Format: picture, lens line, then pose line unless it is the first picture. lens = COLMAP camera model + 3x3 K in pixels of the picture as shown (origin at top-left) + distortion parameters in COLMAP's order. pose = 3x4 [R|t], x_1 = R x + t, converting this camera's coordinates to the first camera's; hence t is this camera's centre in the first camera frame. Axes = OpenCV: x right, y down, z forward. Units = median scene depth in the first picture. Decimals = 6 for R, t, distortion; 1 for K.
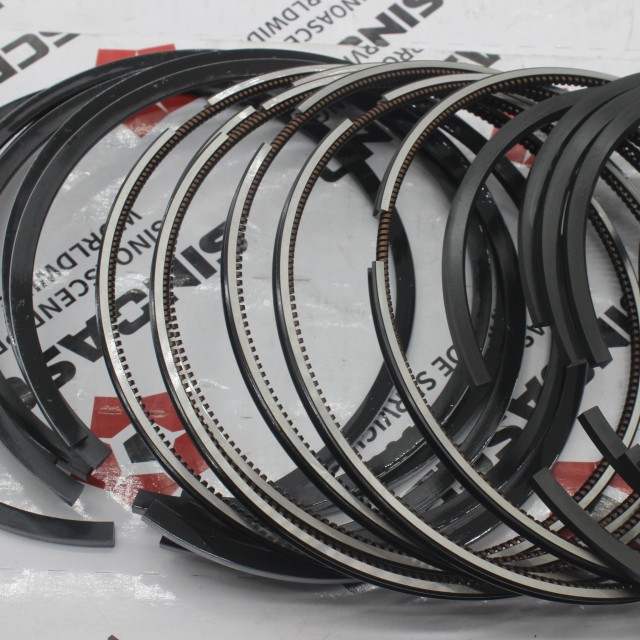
lens RADIAL K [[781.0, 0, 319.9], [0, 781.0, 321.6], [0, 0, 1]] dist [0.008335, 0.000000]
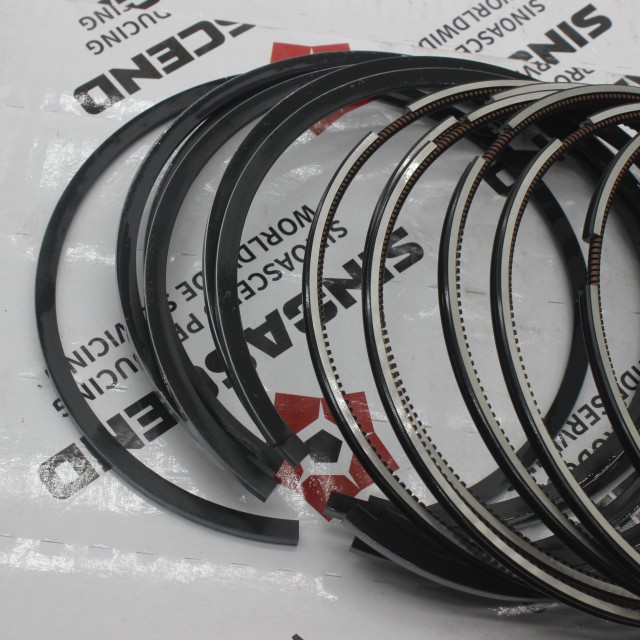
lens RADIAL K [[781.0, 0, 320.2], [0, 781.0, 318.3], [0, 0, 1]] dist [0.008335, 0.000000]
pose [[0.996158, 0.087559, 0.001687, -0.194654], [-0.087564, 0.996153, 0.003328, -0.005654], [-0.001389, -0.003463, 0.999993, 0.000177]]
